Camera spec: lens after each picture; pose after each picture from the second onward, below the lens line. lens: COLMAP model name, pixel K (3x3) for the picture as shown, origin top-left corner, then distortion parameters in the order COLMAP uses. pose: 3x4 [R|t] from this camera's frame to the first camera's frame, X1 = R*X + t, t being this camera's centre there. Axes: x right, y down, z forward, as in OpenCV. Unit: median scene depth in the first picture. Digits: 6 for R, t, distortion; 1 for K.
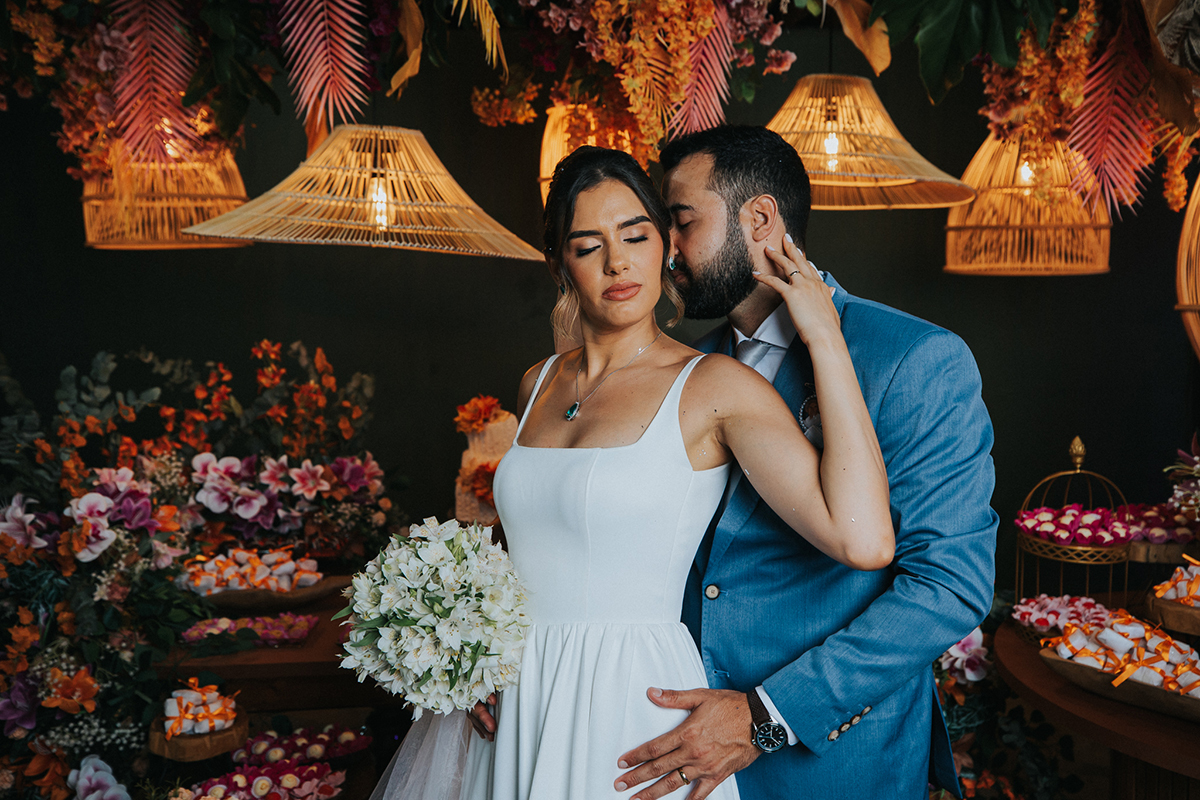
lens RADIAL K [[1150.3, 0, 596.5], [0, 1150.3, 397.4], [0, 0, 1]] dist [0.021336, 0.000000]
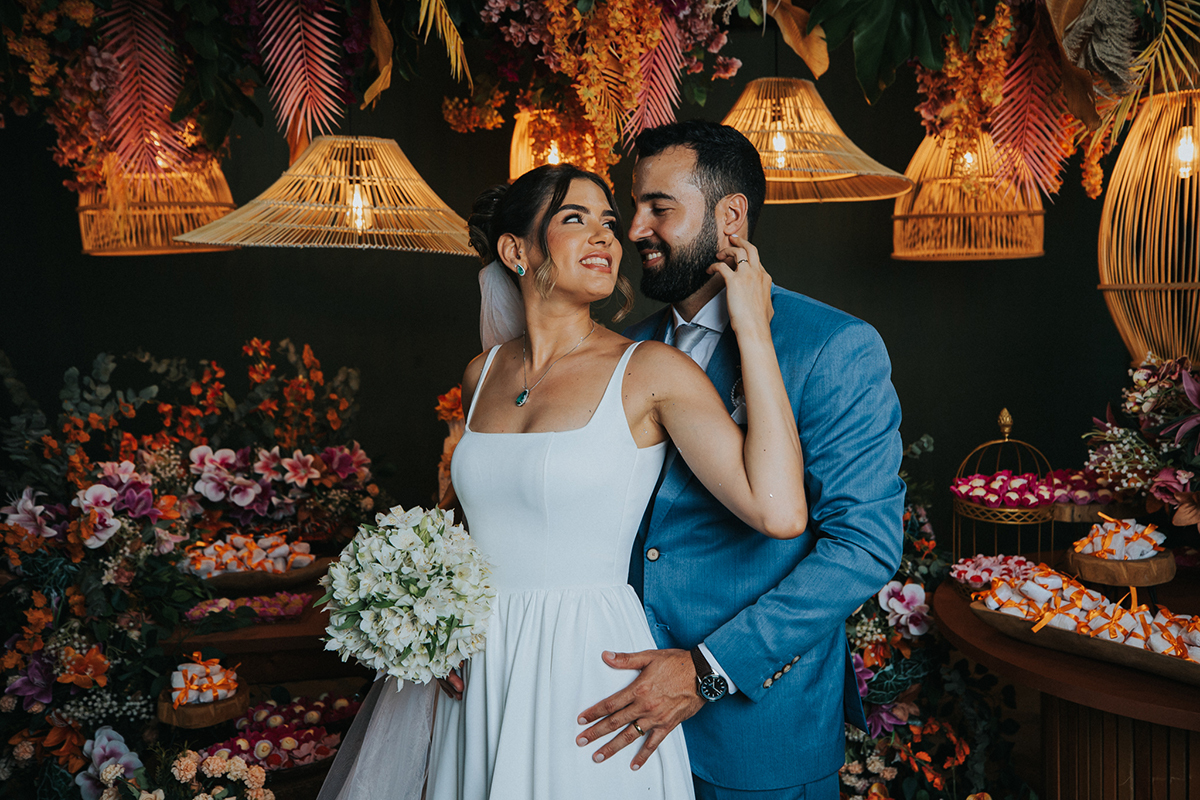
lens RADIAL K [[1118.0, 0, 594.8], [0, 1118.0, 400.1], [0, 0, 1]] dist [0.044751, 0.000000]
pose [[0.999610, -0.025564, 0.011196, 0.016436], [0.025435, 0.999610, 0.011487, 0.003906], [-0.011485, -0.011198, 0.999871, -0.052658]]
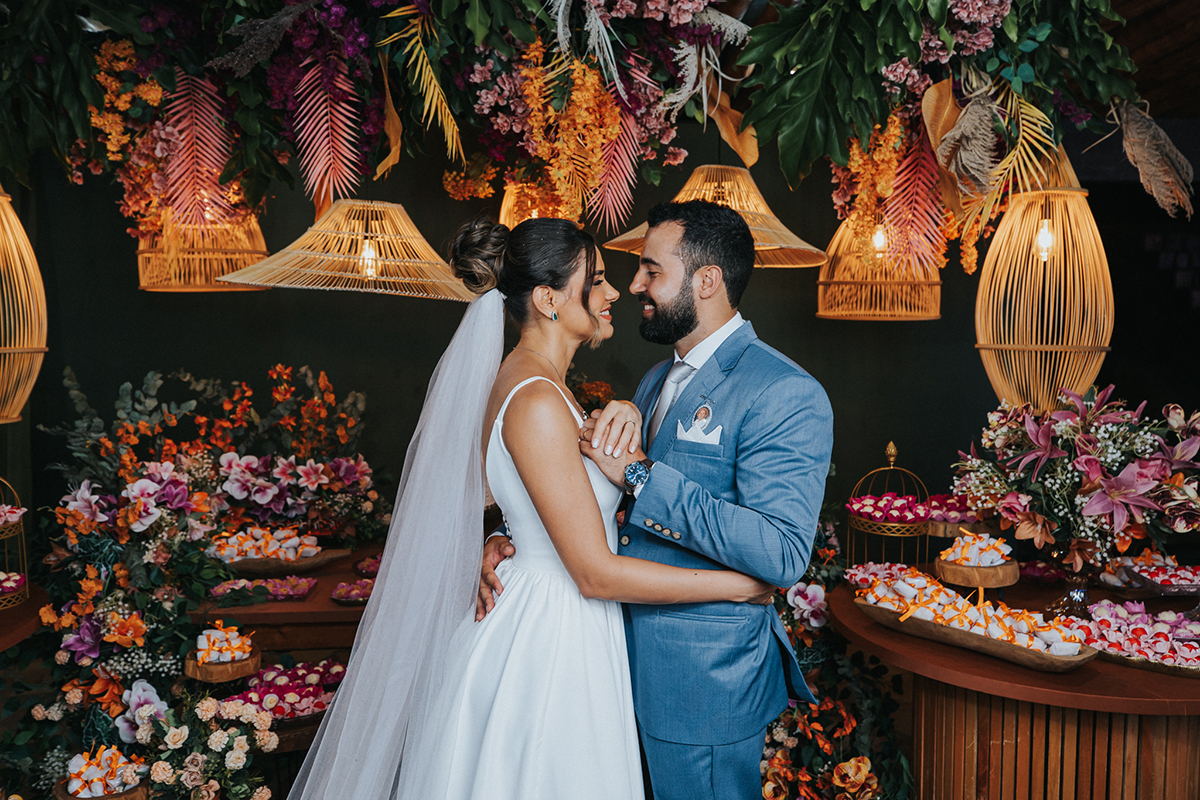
lens RADIAL K [[996.6, 0, 592.9], [0, 996.6, 399.9], [0, 0, 1]] dist [0.013512, -0.005237]
pose [[0.999695, 0.009697, 0.022704, 0.042083], [-0.009163, 0.999682, -0.023479, 0.014974], [-0.022925, 0.023263, 0.999467, -0.133888]]
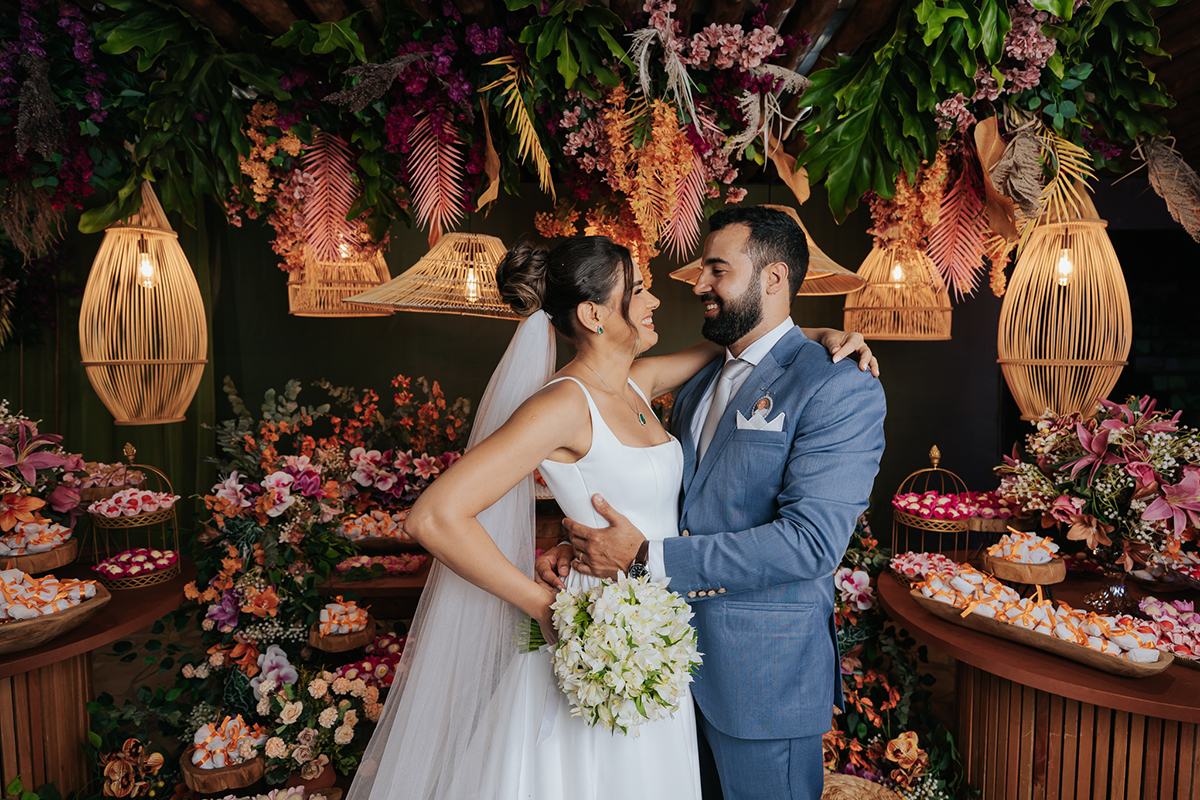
lens RADIAL K [[706.7, 0, 603.2], [0, 706.7, 400.5], [0, 0, 1]] dist [0.003974, 0.003845]
pose [[0.999570, 0.015814, -0.024697, 0.011504], [-0.016518, 0.999455, -0.028567, 0.008674], [0.024232, 0.028963, 0.999287, 0.074281]]
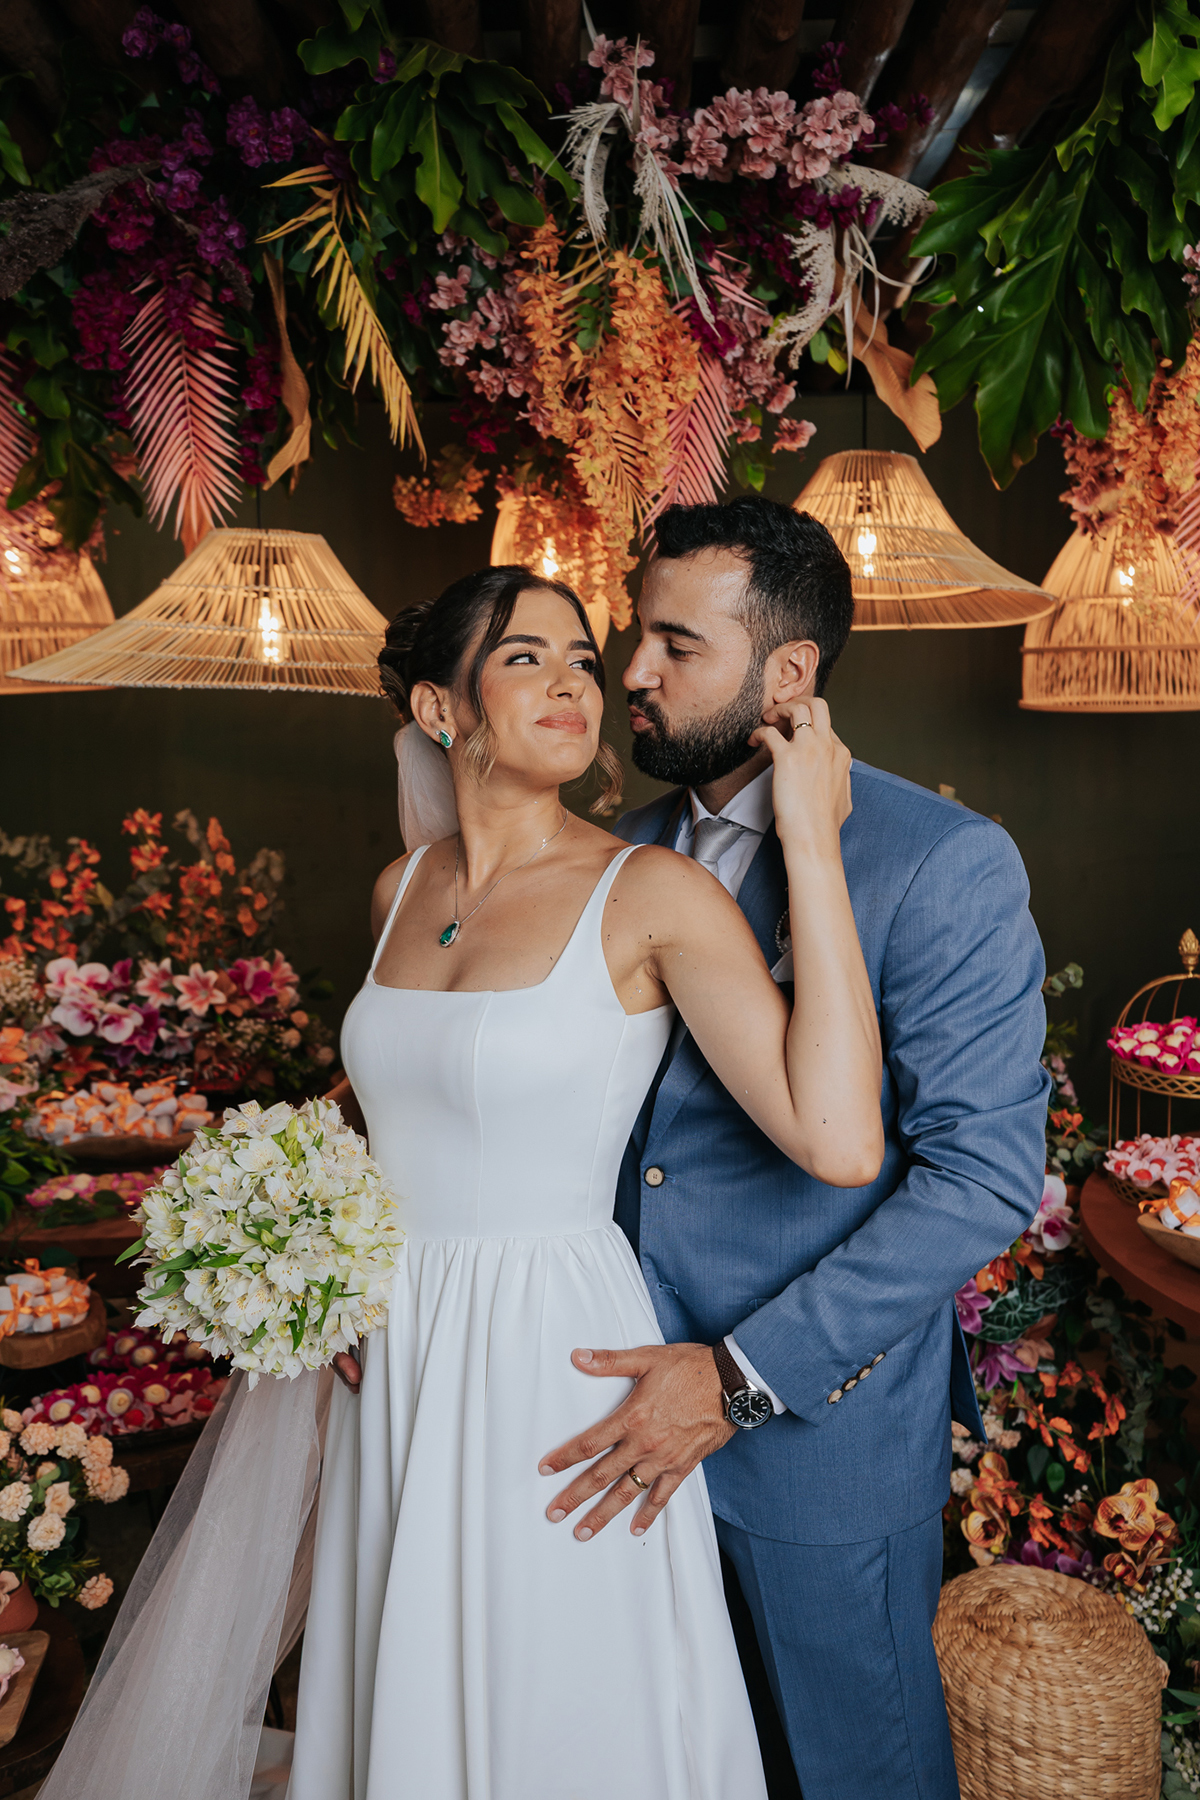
lens RADIAL K [[1409.6, 0, 591.8], [0, 1409.6, 902.3], [0, 0, 1]] dist [-0.002675, 0.016919]
pose [[0.999830, -0.013413, -0.012650, 0.034878], [0.013791, 0.999445, 0.030309, -0.015889], [0.012236, -0.030479, 0.999461, 0.068690]]
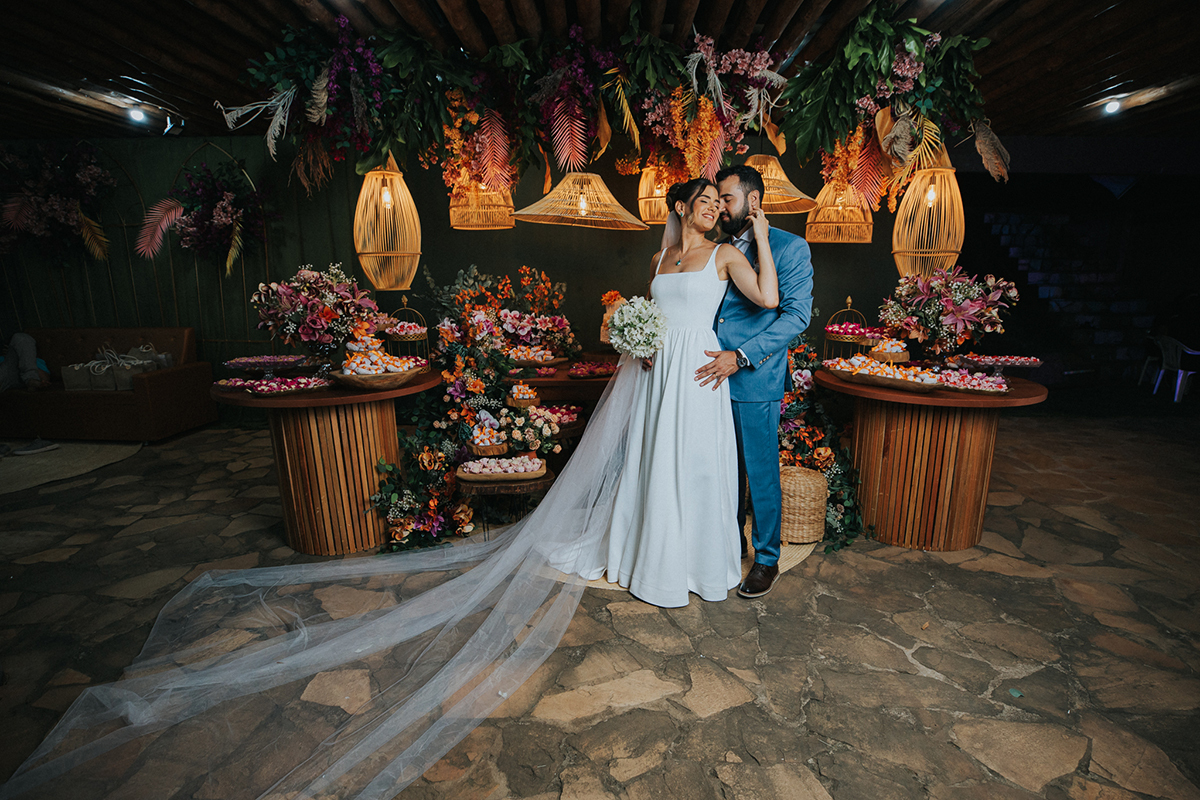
lens RADIAL K [[612.9, 0, 610.1], [0, 612.9, 417.6], [0, 0, 1]] dist [-0.037289, 0.006922]
pose [[0.999826, 0.014331, -0.011917, -0.108990], [-0.012715, 0.991941, 0.126058, 0.131914], [0.013627, -0.125885, 0.991951, -0.411613]]
